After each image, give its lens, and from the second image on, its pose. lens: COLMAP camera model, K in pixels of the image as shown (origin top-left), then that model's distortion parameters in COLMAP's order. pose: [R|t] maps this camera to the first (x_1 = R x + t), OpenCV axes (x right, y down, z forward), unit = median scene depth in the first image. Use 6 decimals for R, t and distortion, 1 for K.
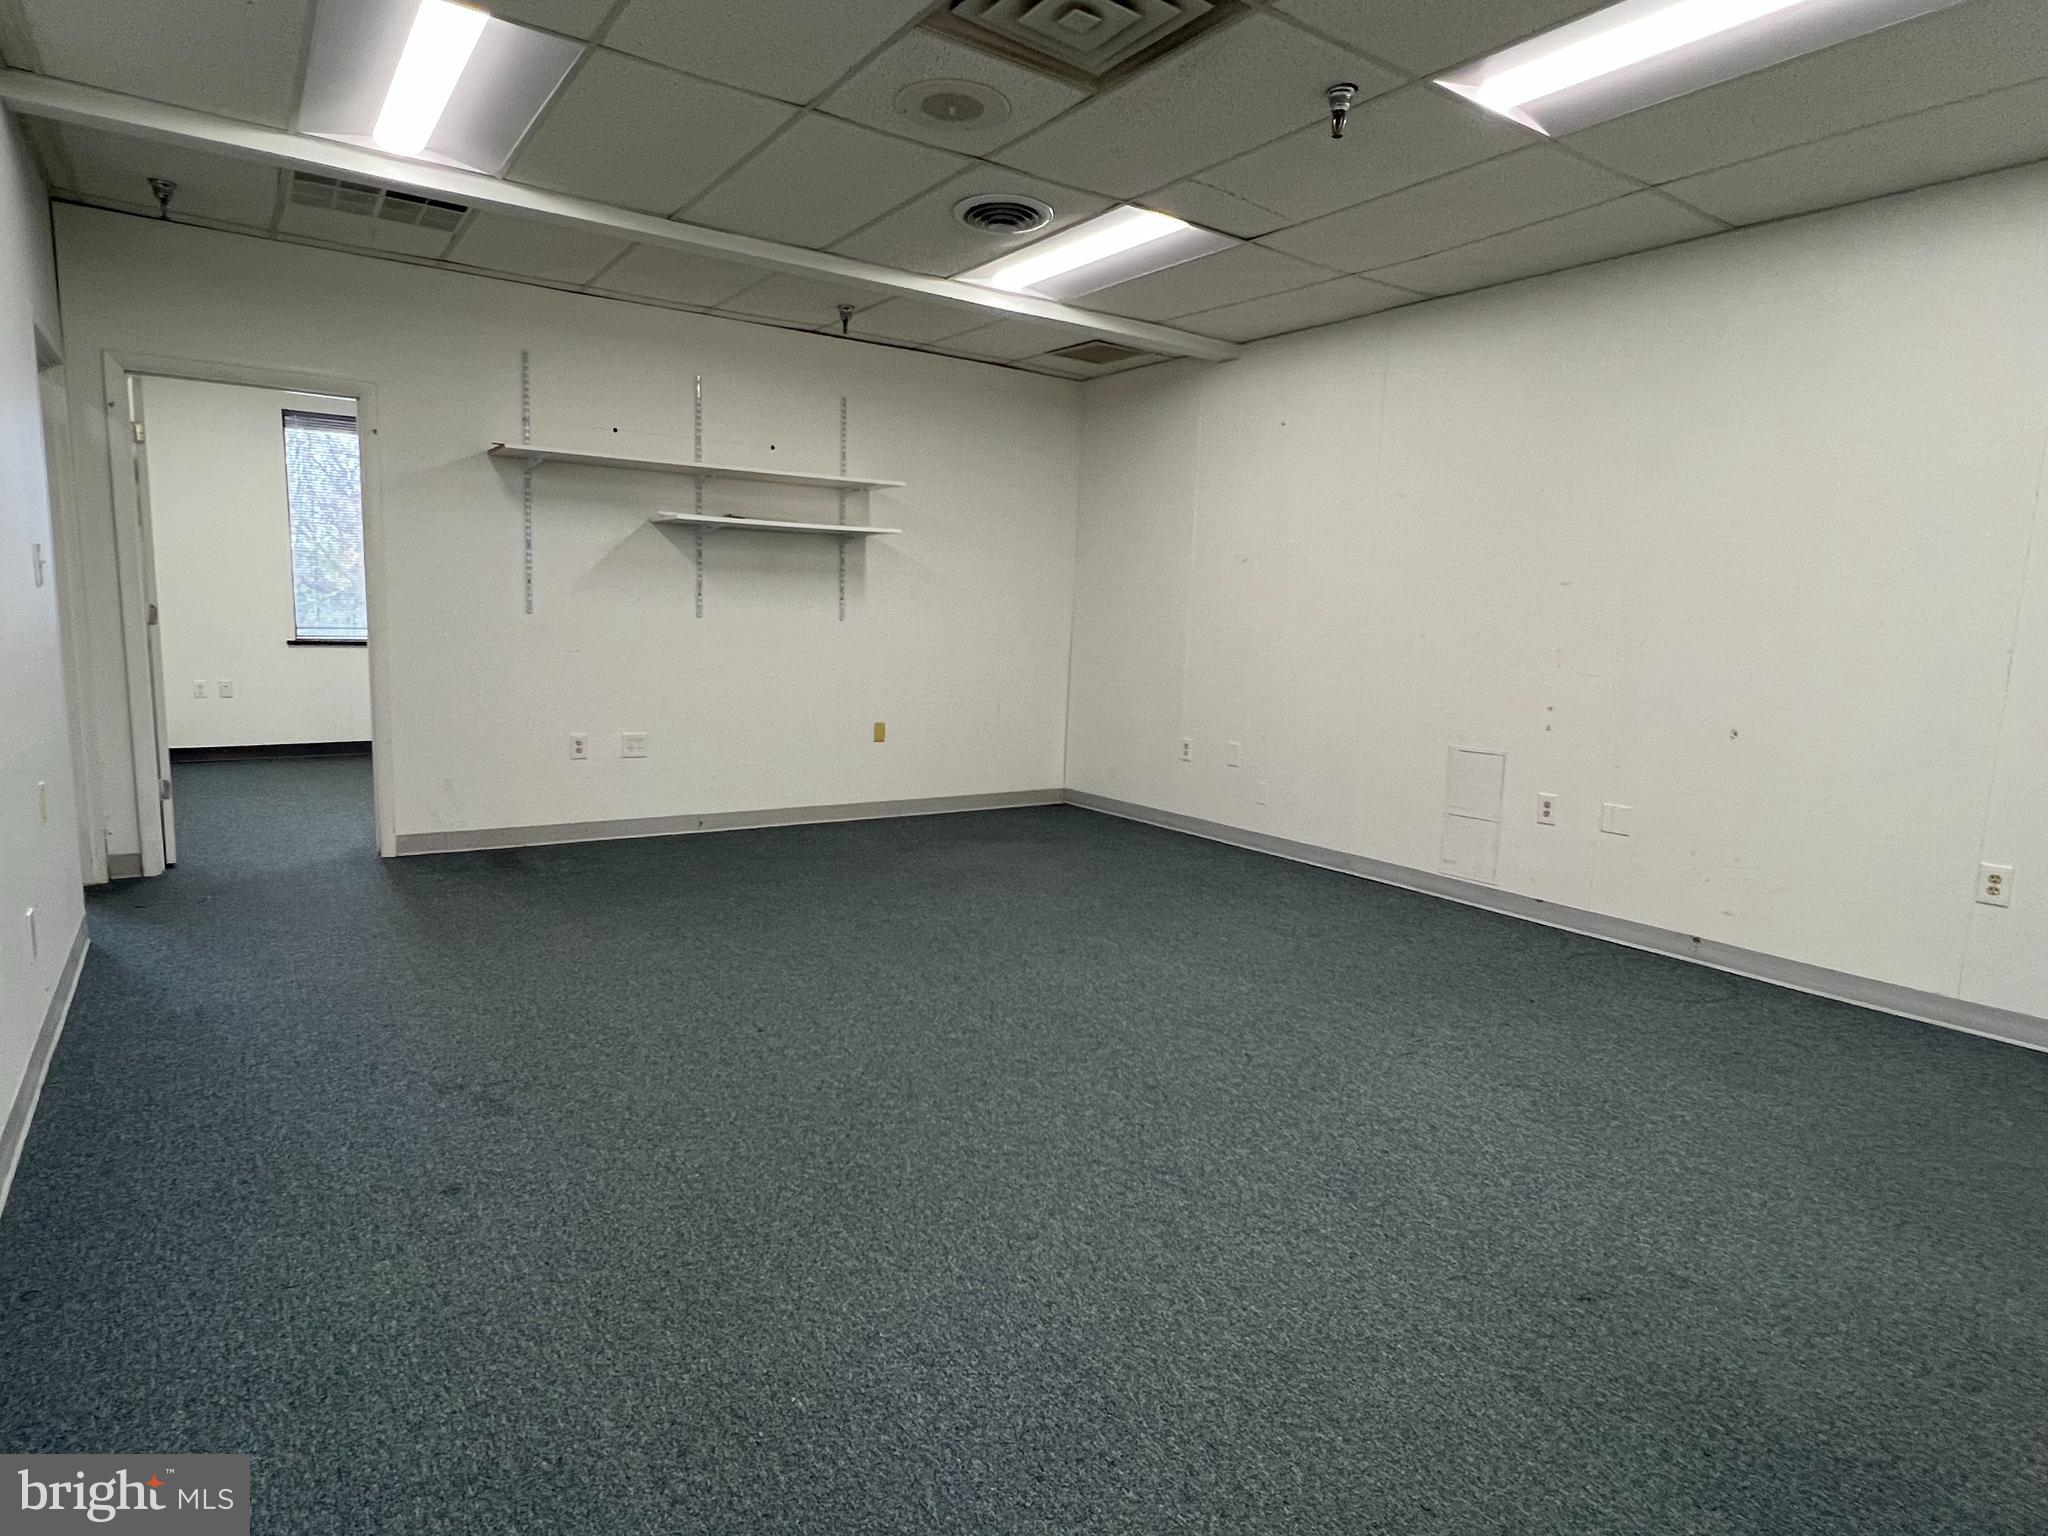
lens RADIAL K [[1127.5, 0, 1023.9], [0, 1127.5, 776.5], [0, 0, 1]] dist [-0.001917, -0.002332]
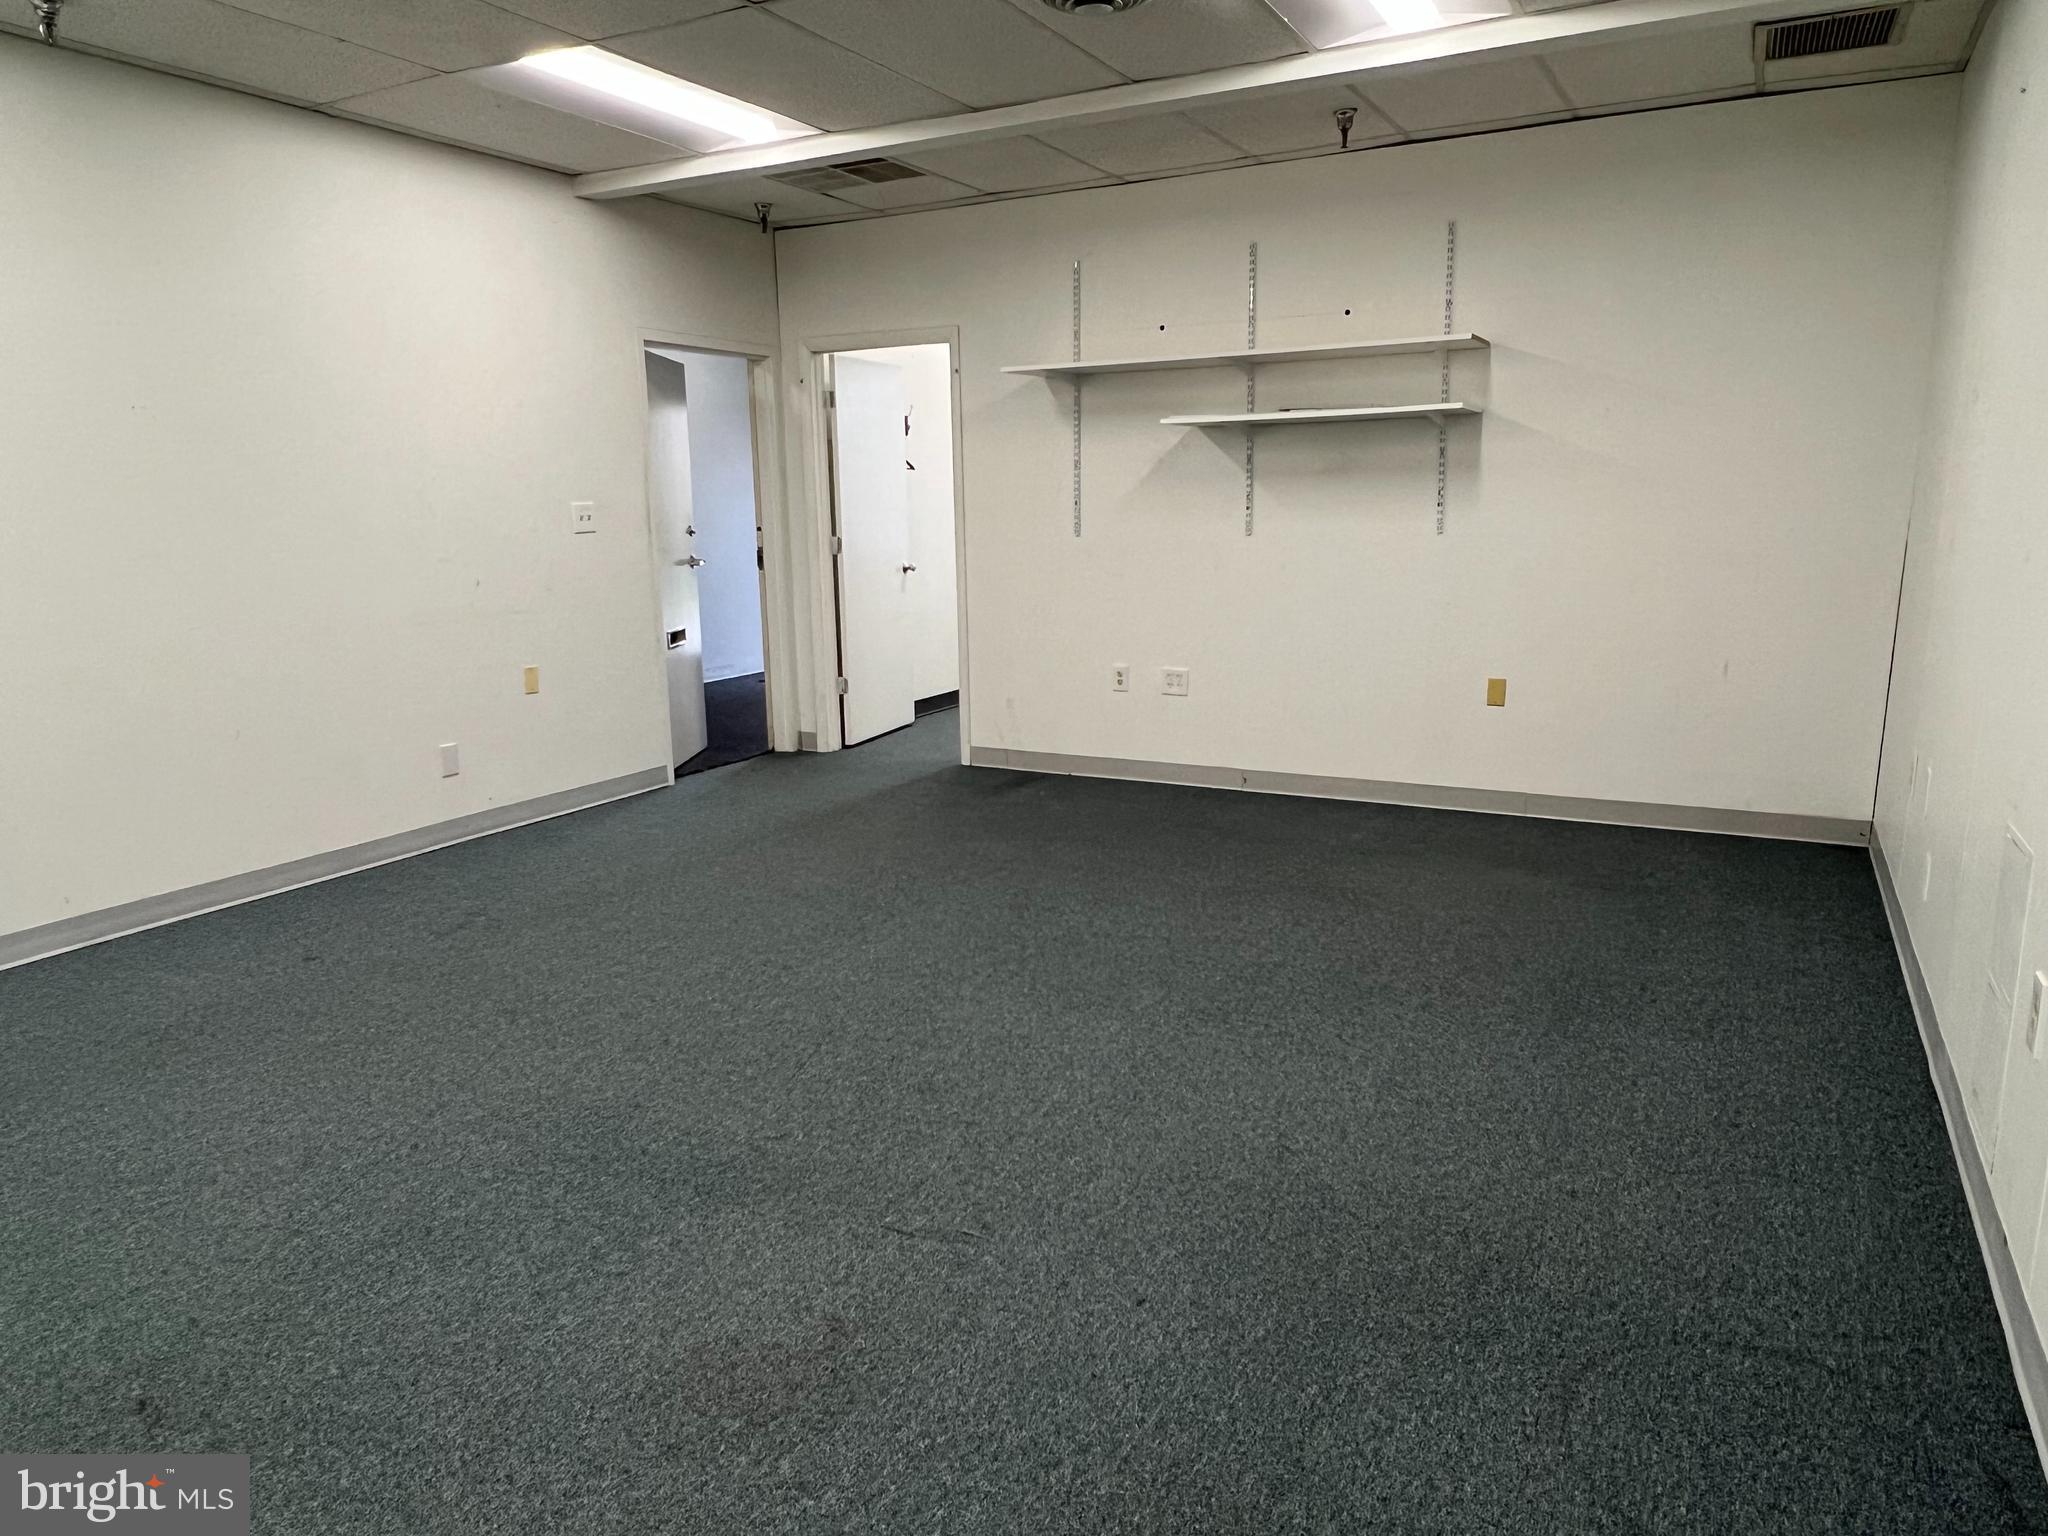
lens RADIAL K [[1373.5, 0, 1026.0], [0, 1373.5, 761.9], [0, 0, 1]] dist [-0.007465, 0.001715]
pose [[0.455713, 0.122573, -0.881647, 0.566486], [-0.102290, 0.991123, 0.084921, -0.044894], [0.884230, 0.051484, 0.464206, 0.396061]]
